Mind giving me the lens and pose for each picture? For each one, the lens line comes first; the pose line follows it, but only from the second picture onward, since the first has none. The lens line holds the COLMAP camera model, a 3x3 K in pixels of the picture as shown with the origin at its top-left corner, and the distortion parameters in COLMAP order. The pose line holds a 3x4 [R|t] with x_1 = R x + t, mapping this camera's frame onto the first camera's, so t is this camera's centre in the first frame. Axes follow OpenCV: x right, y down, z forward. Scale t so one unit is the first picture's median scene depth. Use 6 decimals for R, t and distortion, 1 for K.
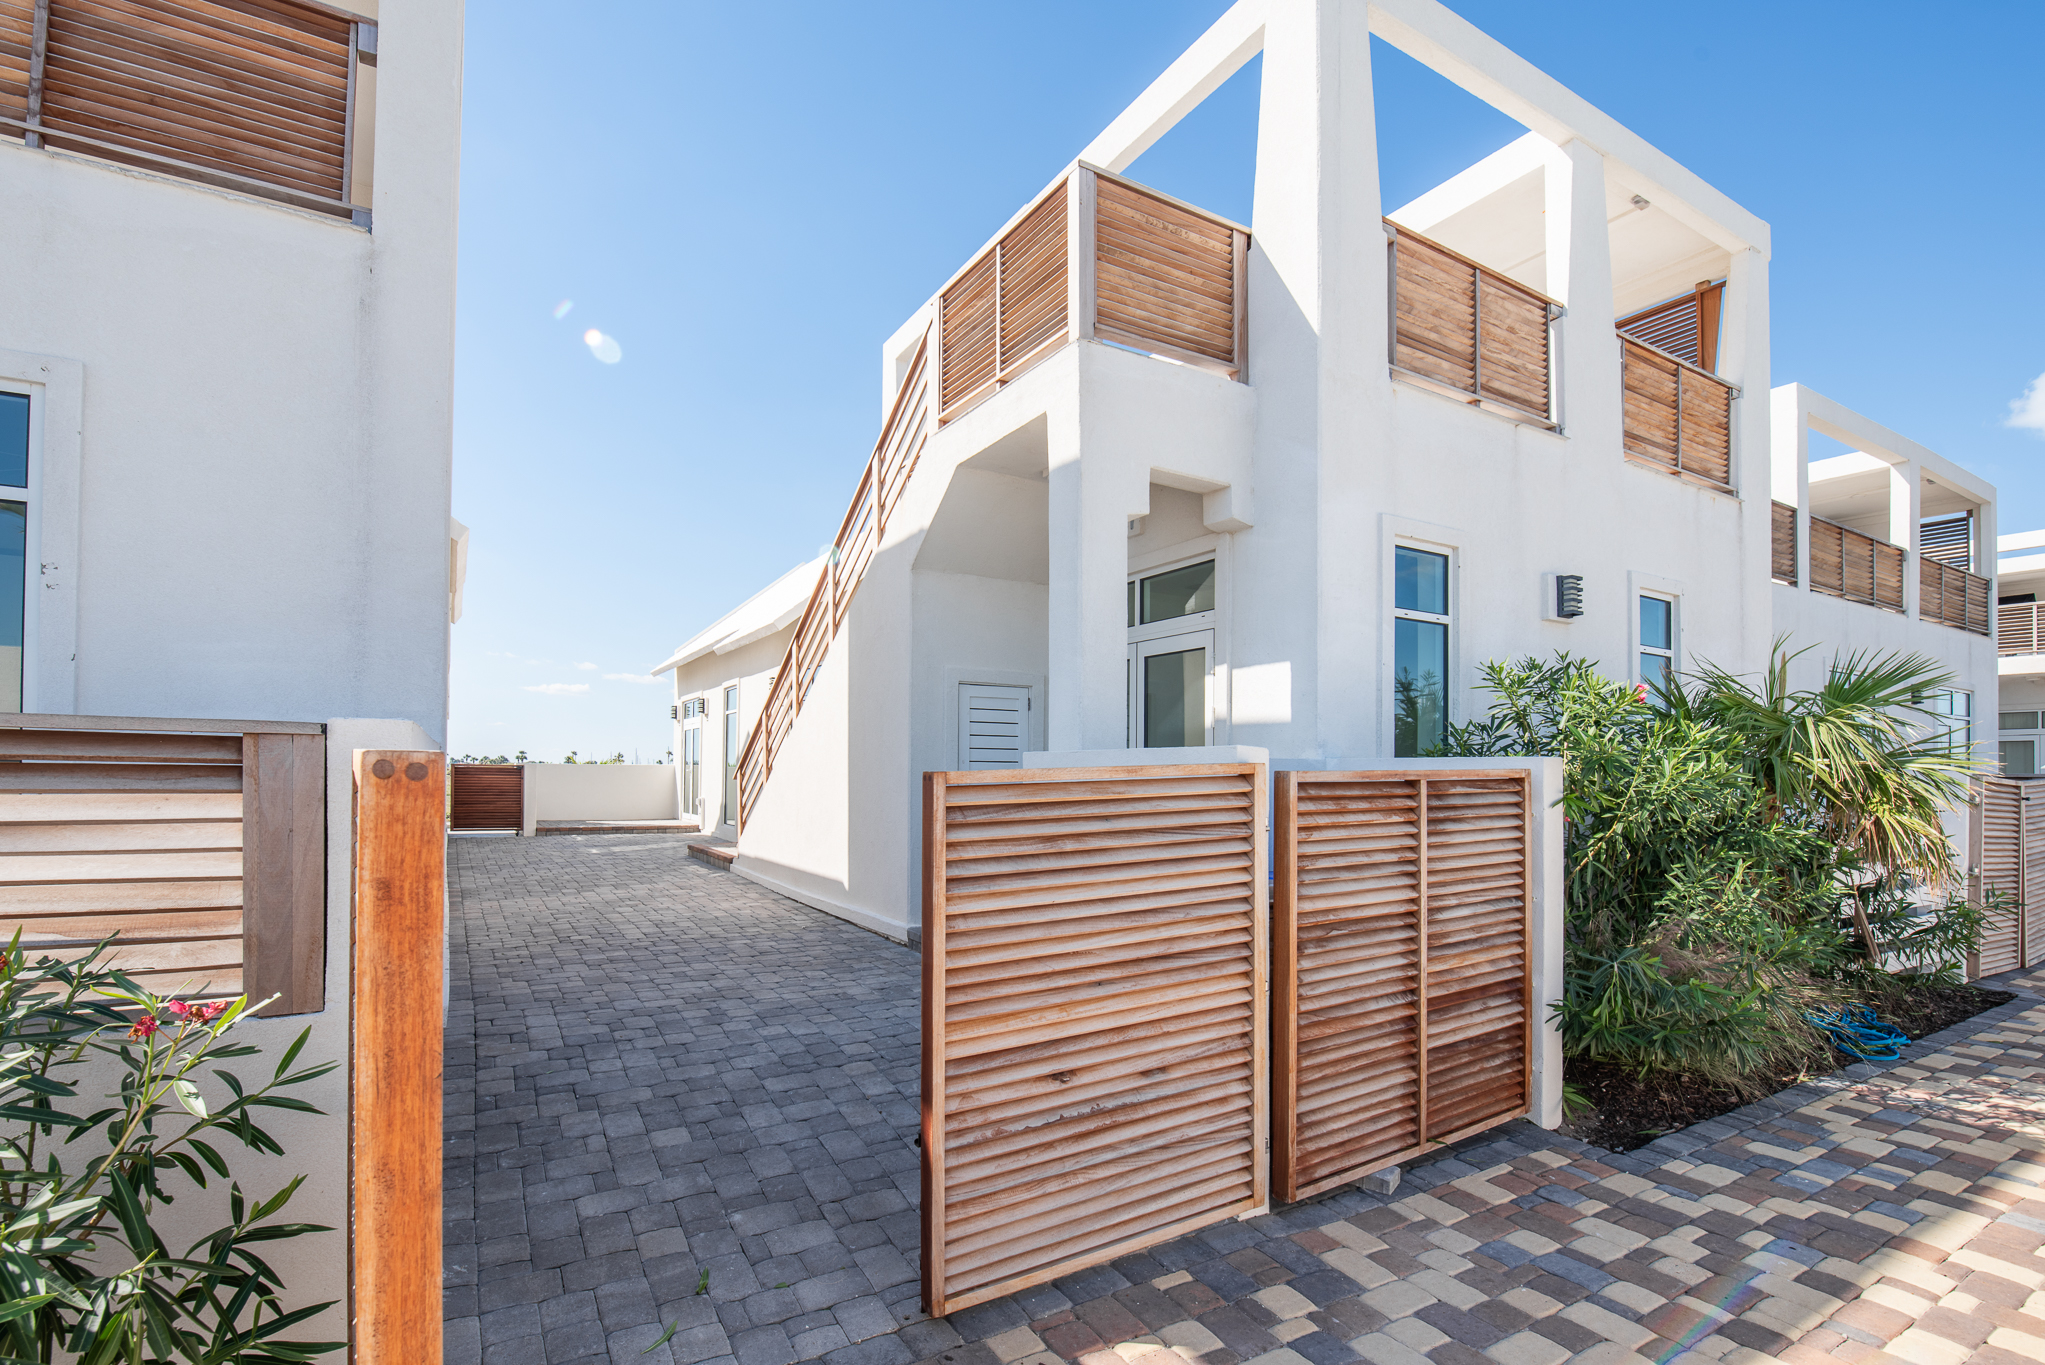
lens RADIAL K [[952.4, 0, 1053.6], [0, 952.4, 747.5], [0, 0, 1]] dist [-0.003394, -0.002924]
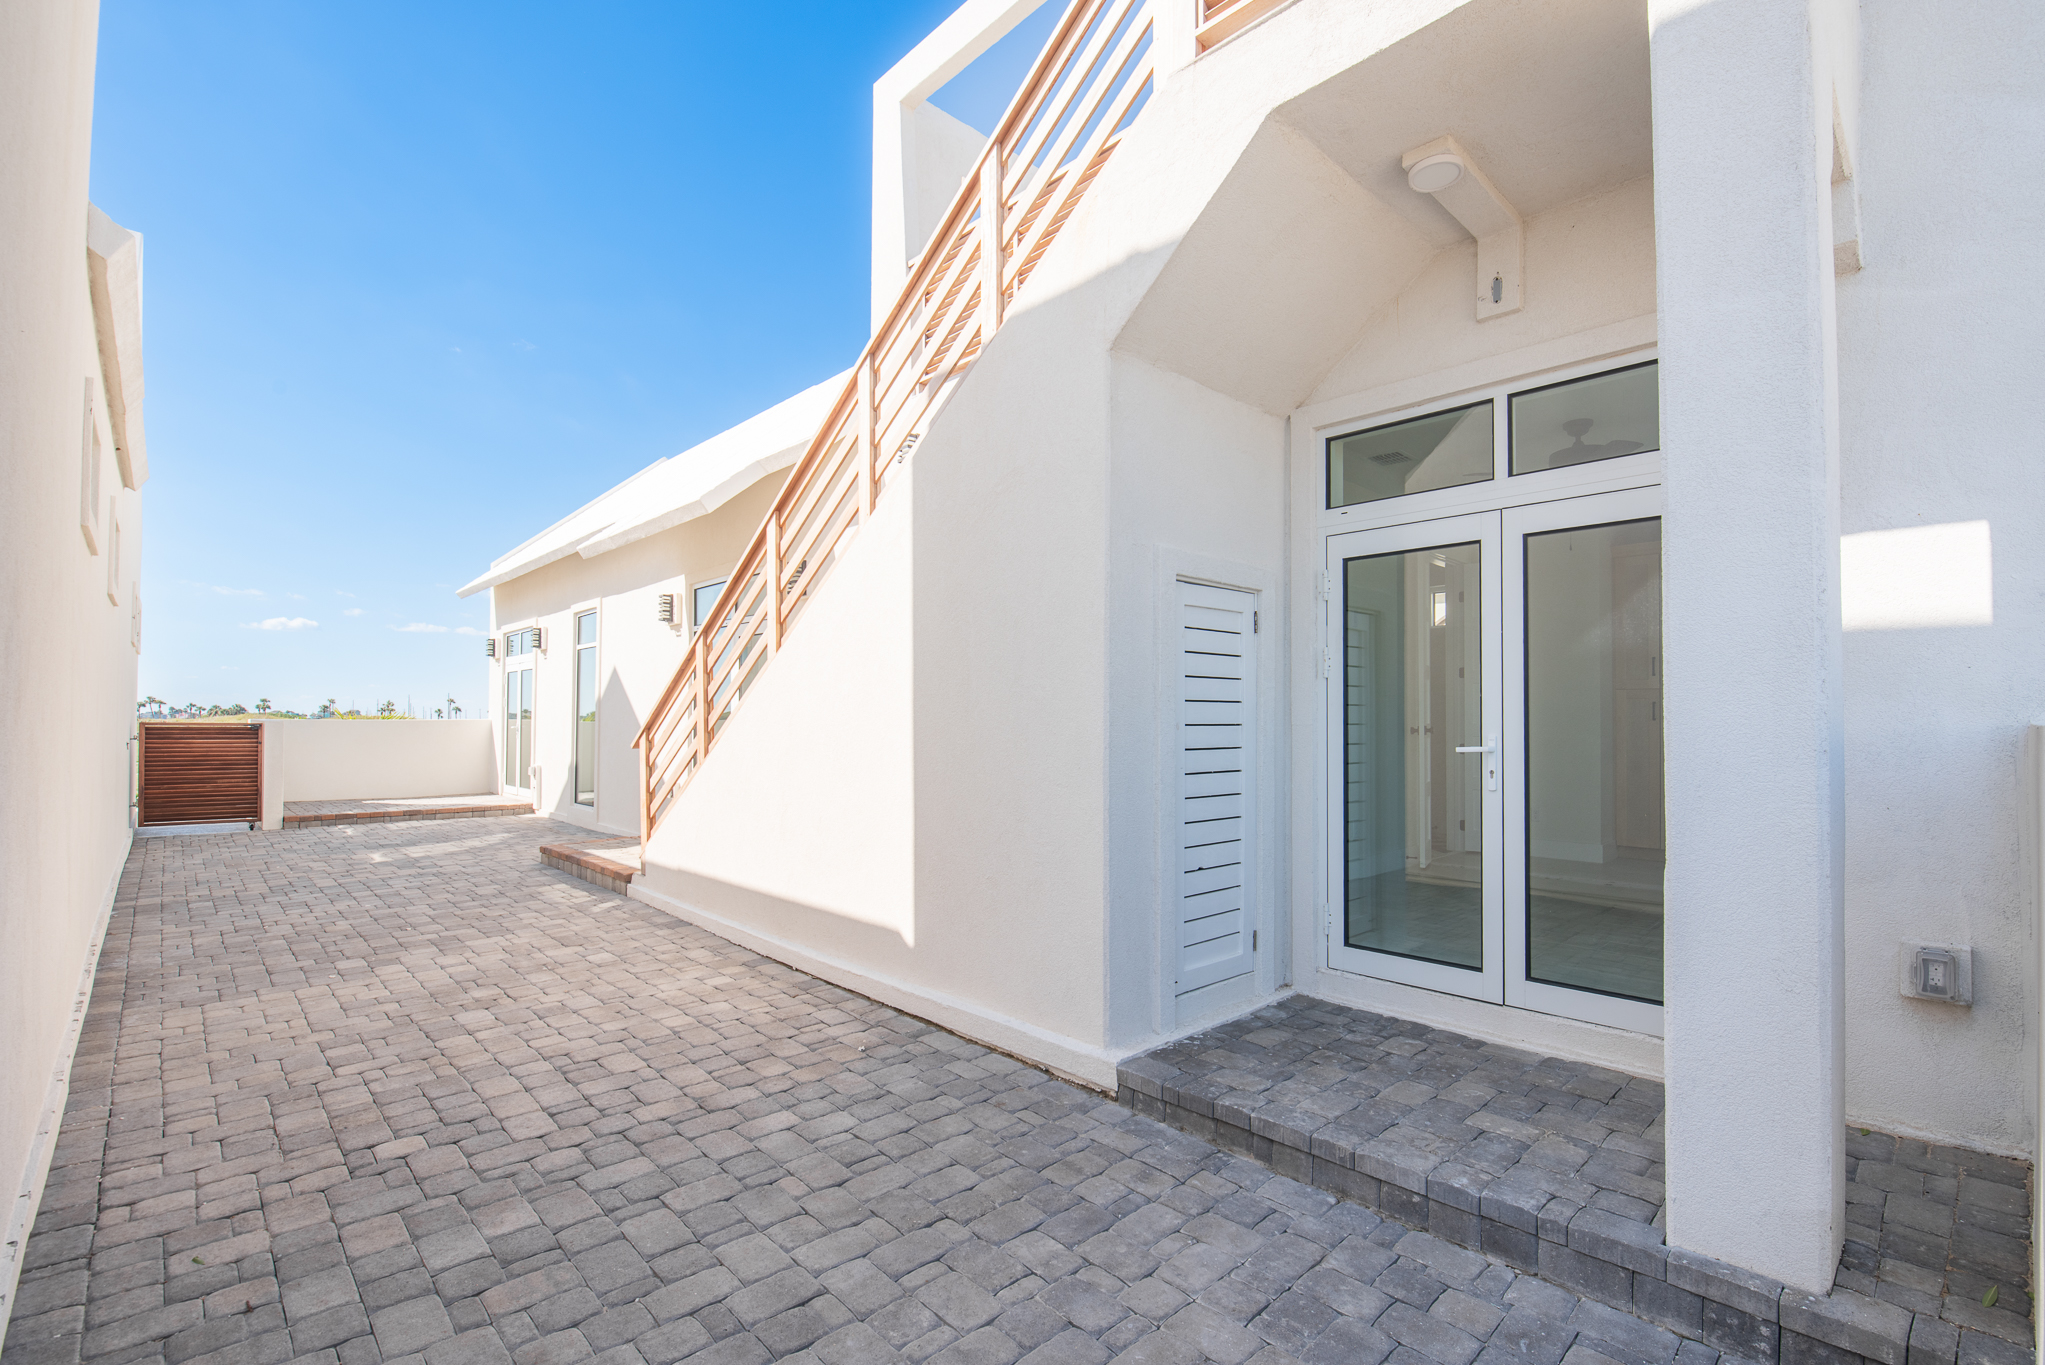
lens RADIAL K [[952.4, 0, 1024.6], [0, 952.4, 695.5], [0, 0, 1]] dist [-0.003394, -0.002924]
pose [[0.986191, -0.004026, 0.165564, -0.152416], [0.003379, 0.999986, 0.004193, -0.002957], [-0.165578, -0.003576, 0.986190, 0.279079]]
